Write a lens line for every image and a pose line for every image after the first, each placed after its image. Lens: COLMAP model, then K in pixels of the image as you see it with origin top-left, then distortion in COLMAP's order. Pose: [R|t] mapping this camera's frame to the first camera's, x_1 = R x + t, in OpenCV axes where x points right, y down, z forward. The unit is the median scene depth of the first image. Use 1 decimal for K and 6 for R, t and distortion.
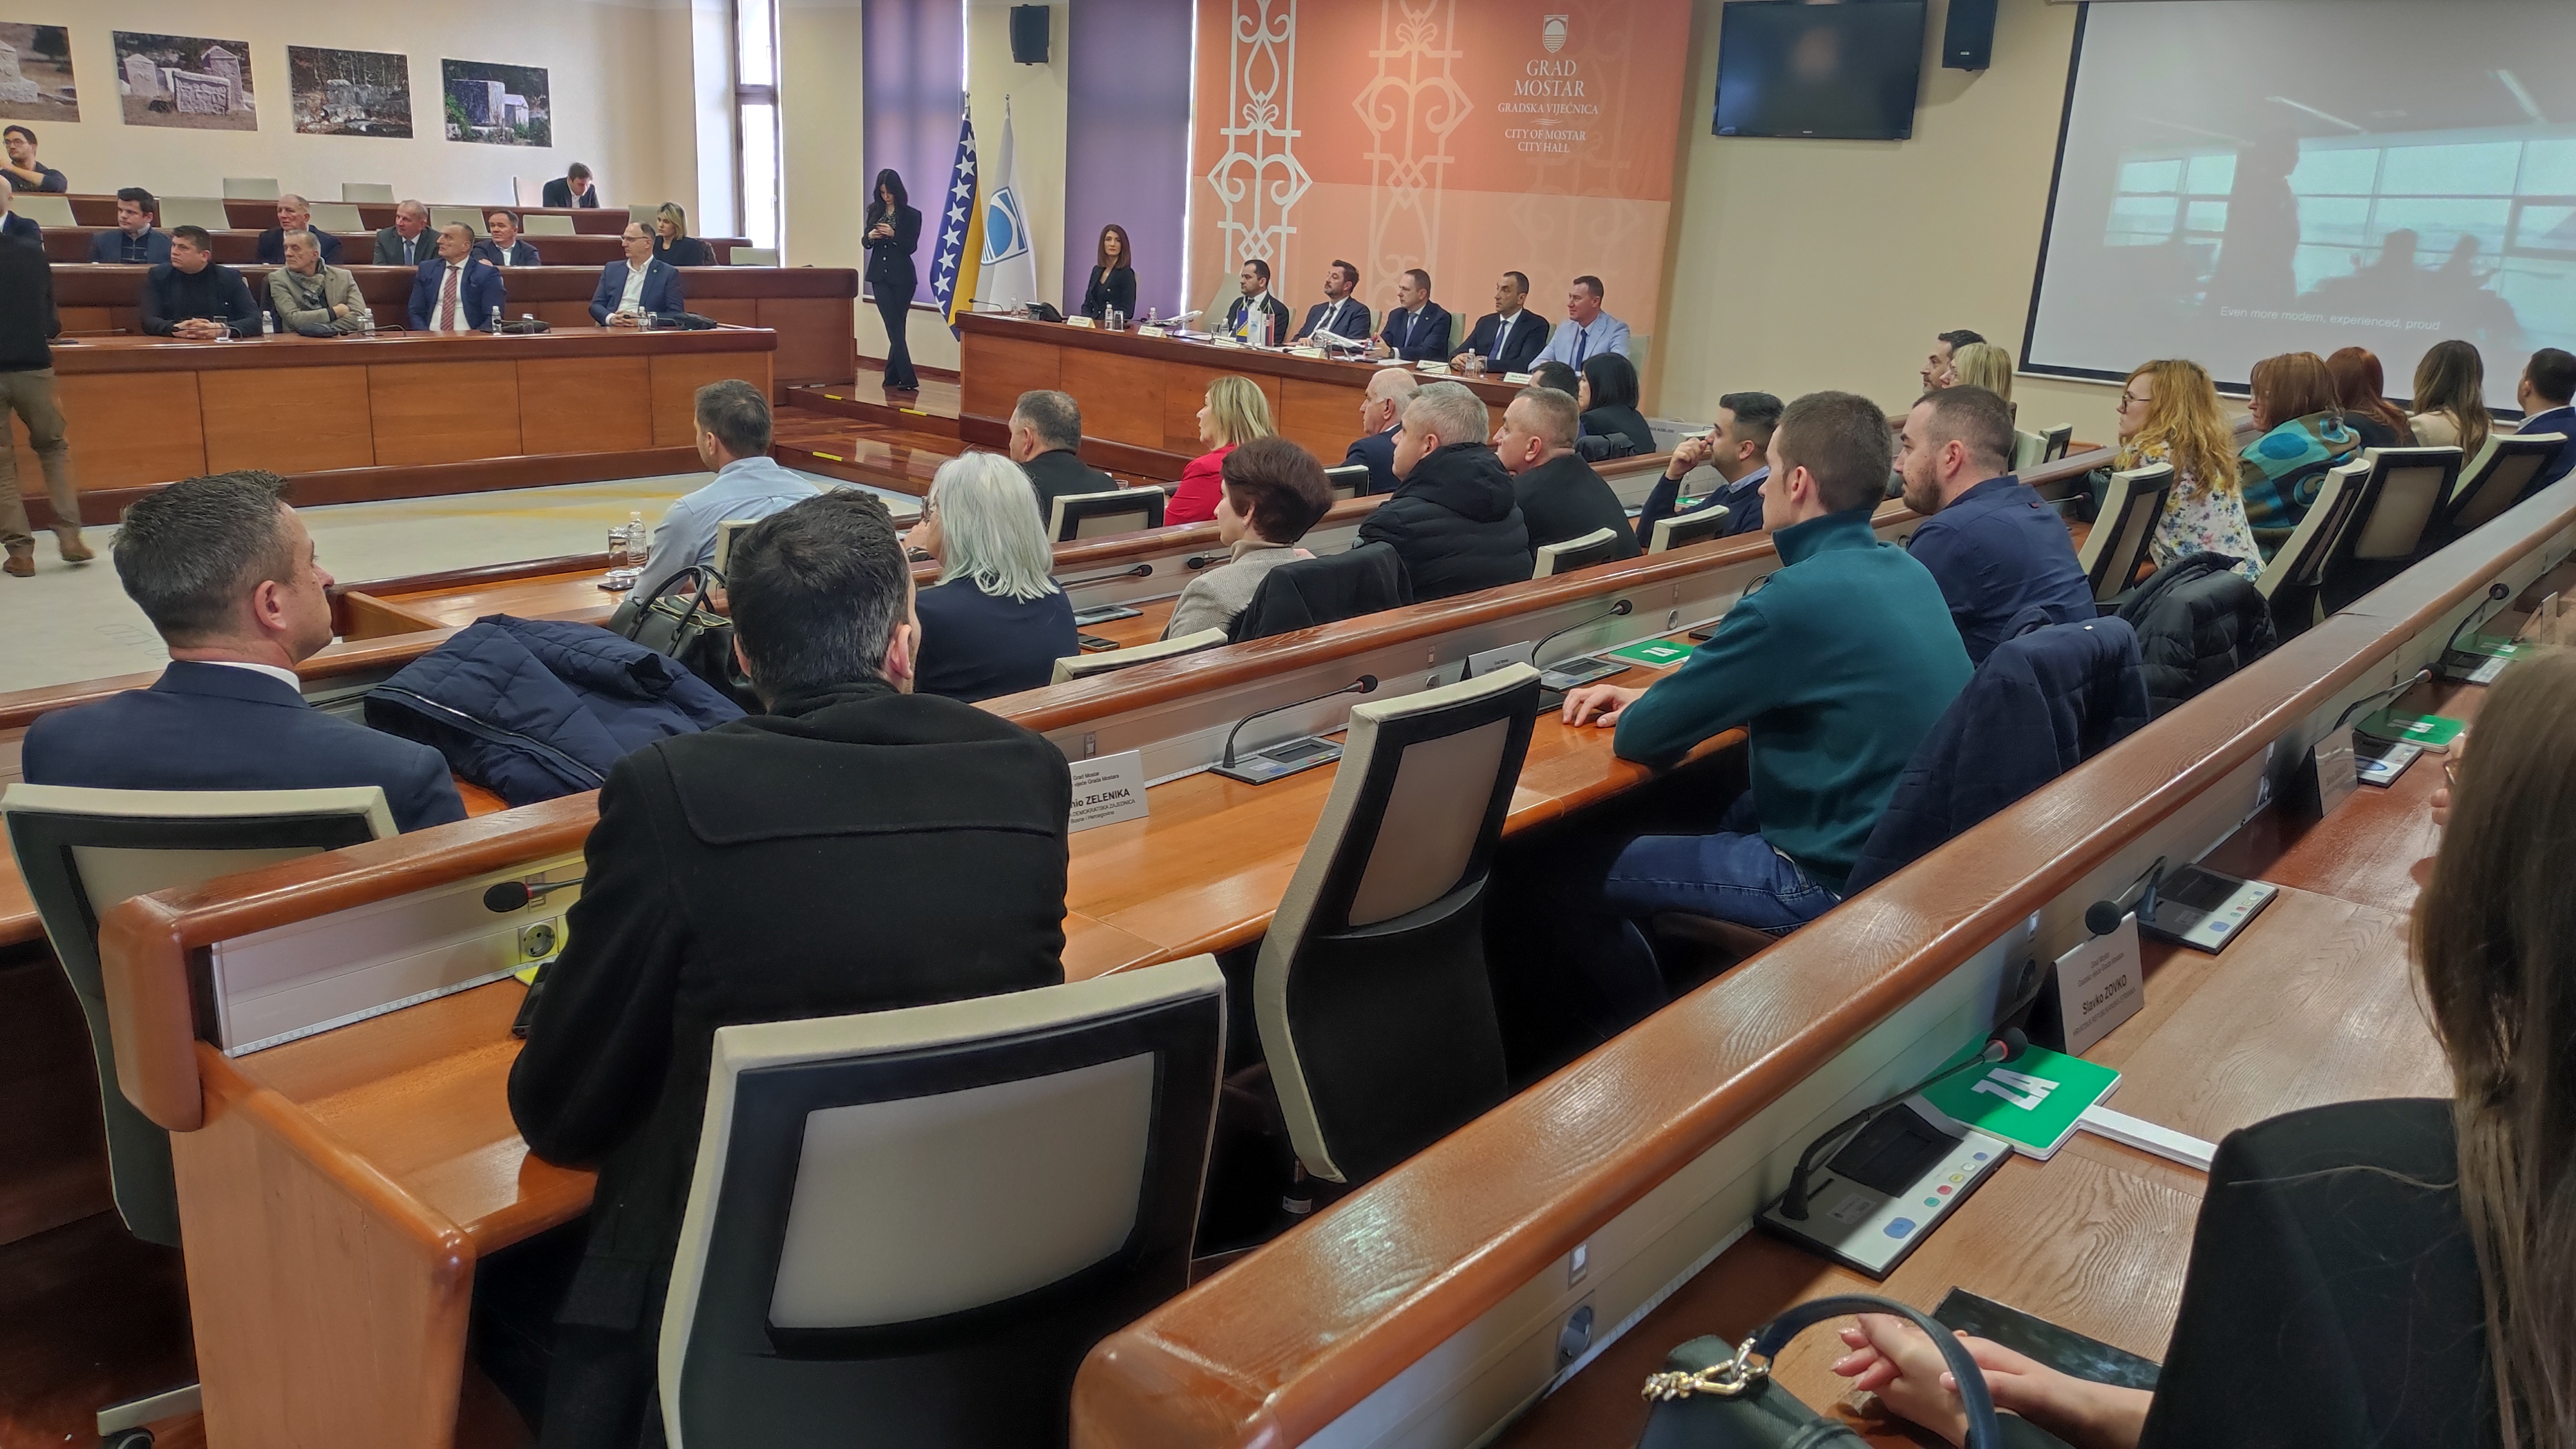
lens RADIAL K [[1907.0, 0, 1288.0], [0, 1907.0, 724.5], [0, 0, 1]] dist [0.068111, -0.028625]
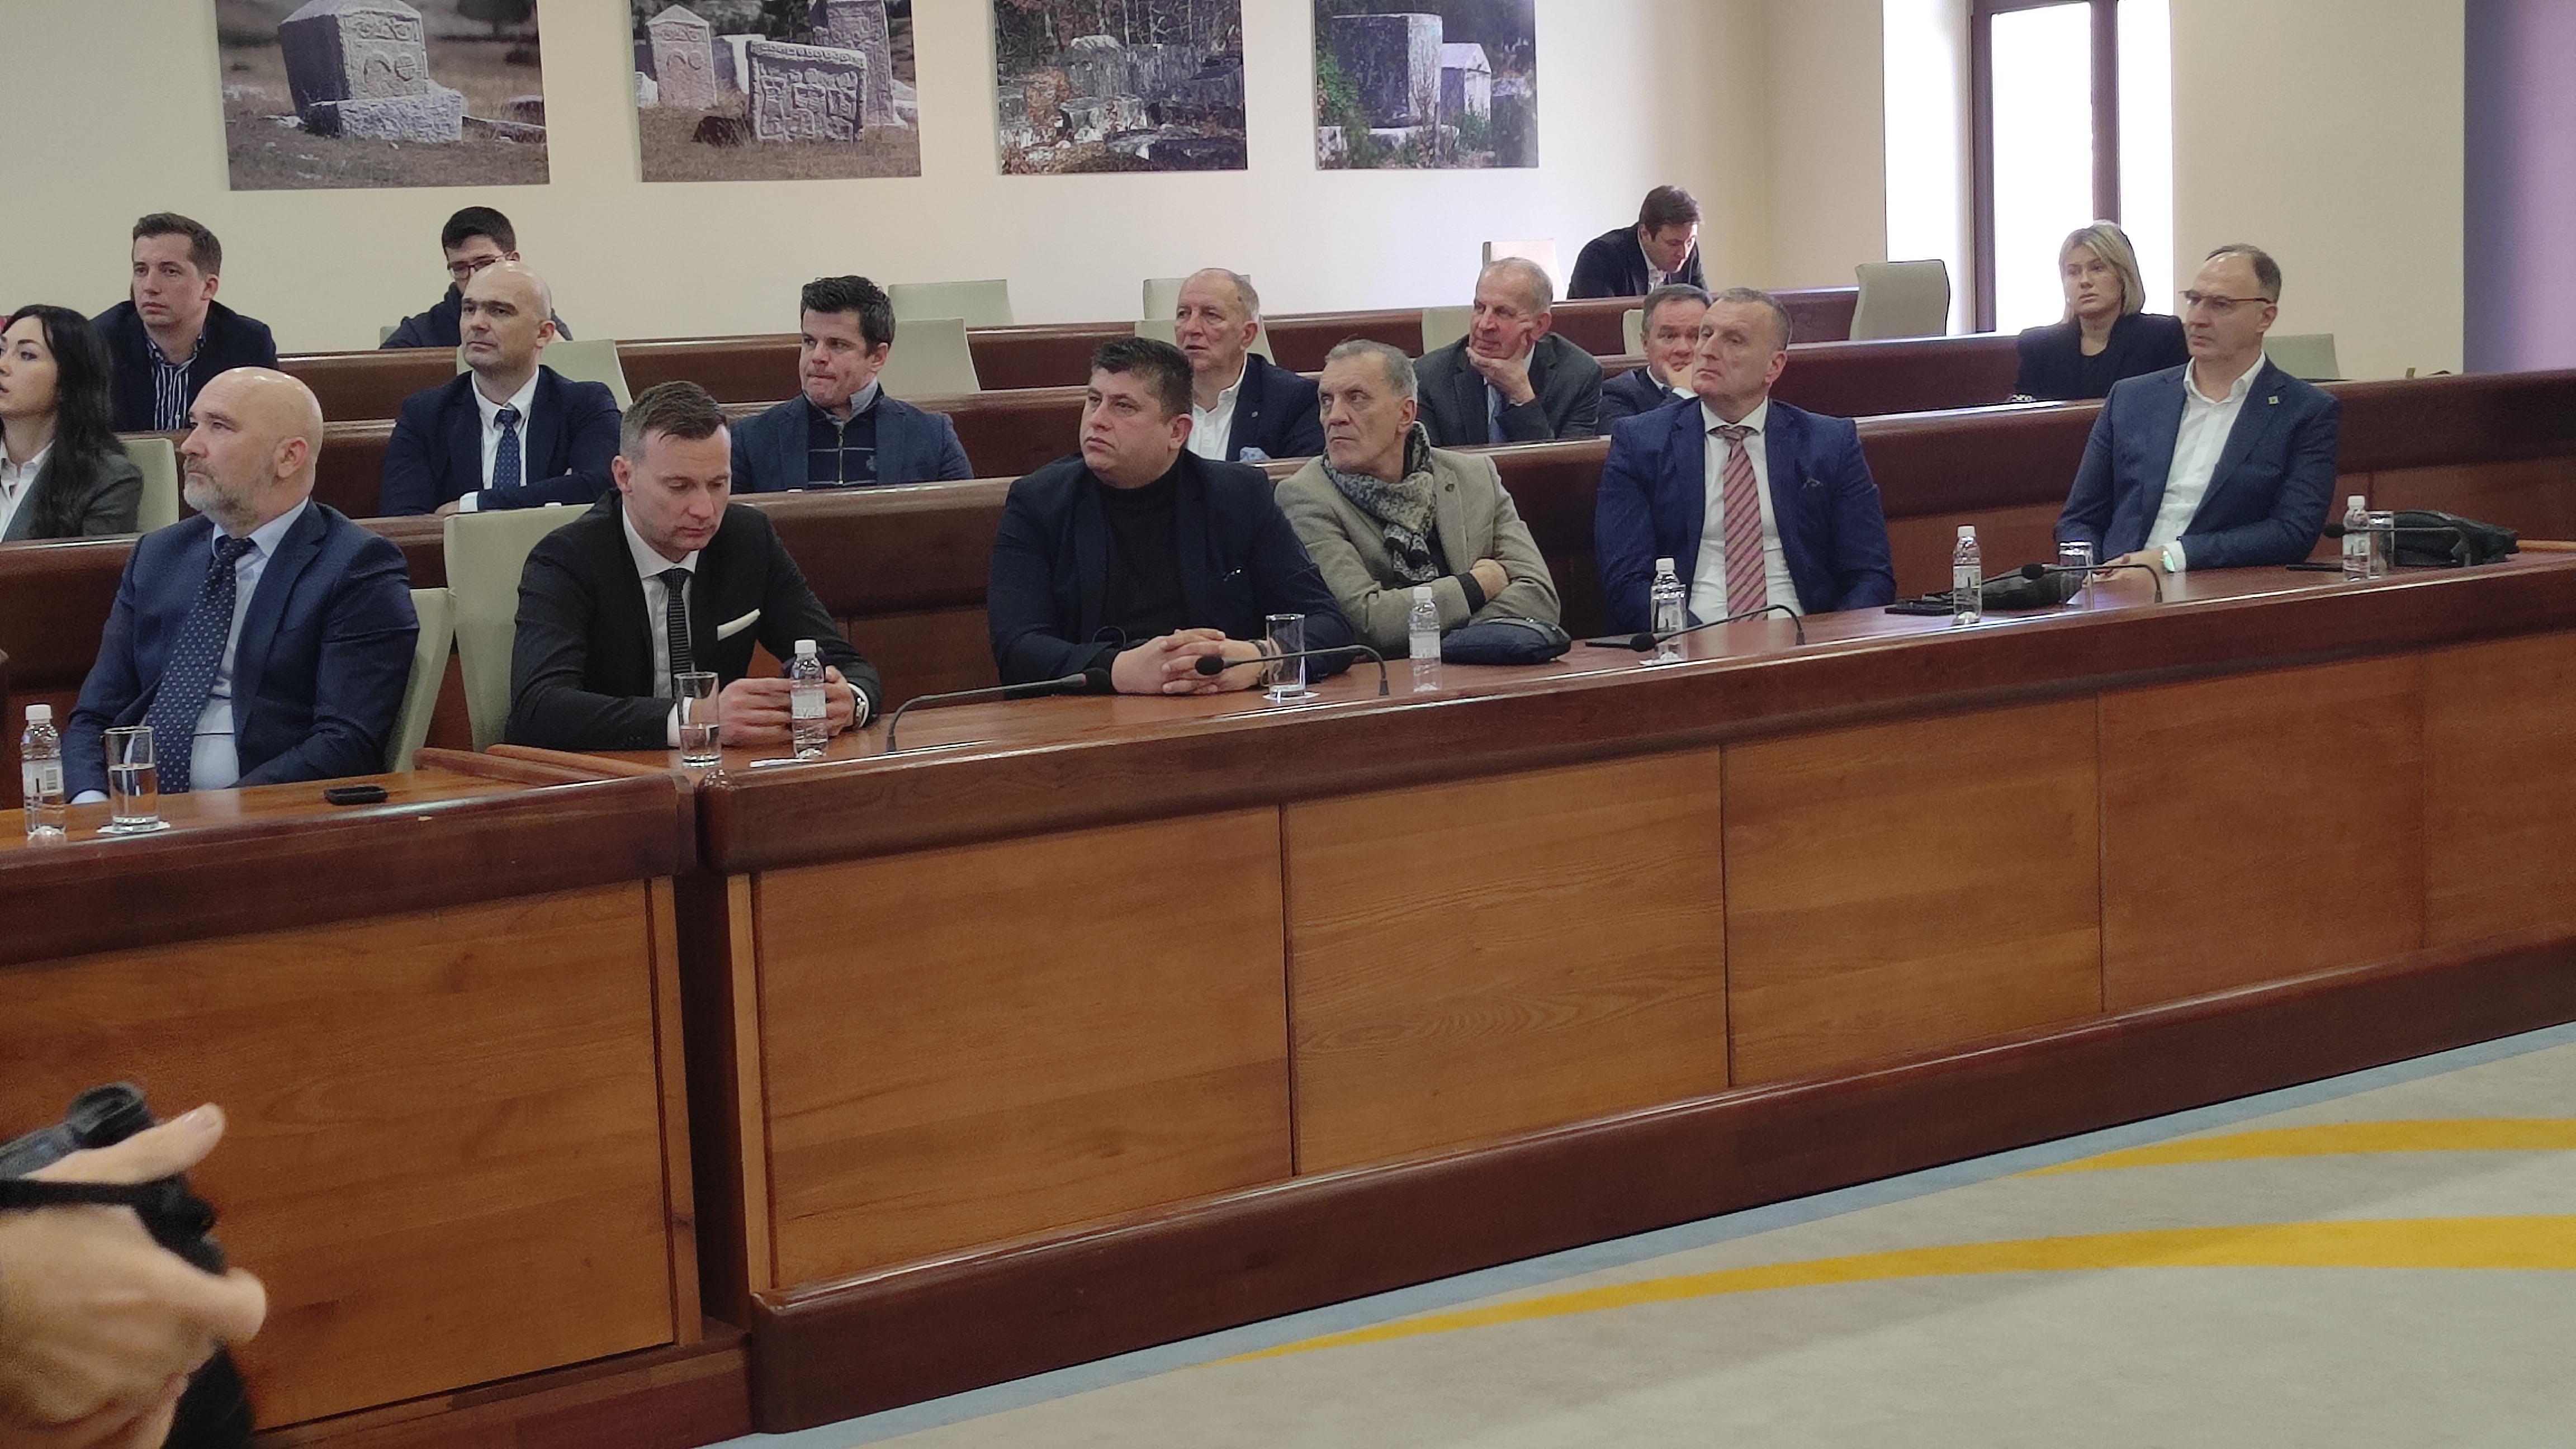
lens RADIAL K [[3799.8, 0, 1288.0], [0, 3799.8, 724.5], [0, 0, 1]] dist [0.095619, -0.225128]
pose [[0.969530, -0.062974, -0.236742, -0.296981], [0.021306, 0.984409, -0.174602, -0.067072], [0.244046, 0.164238, 0.955755, 0.325749]]
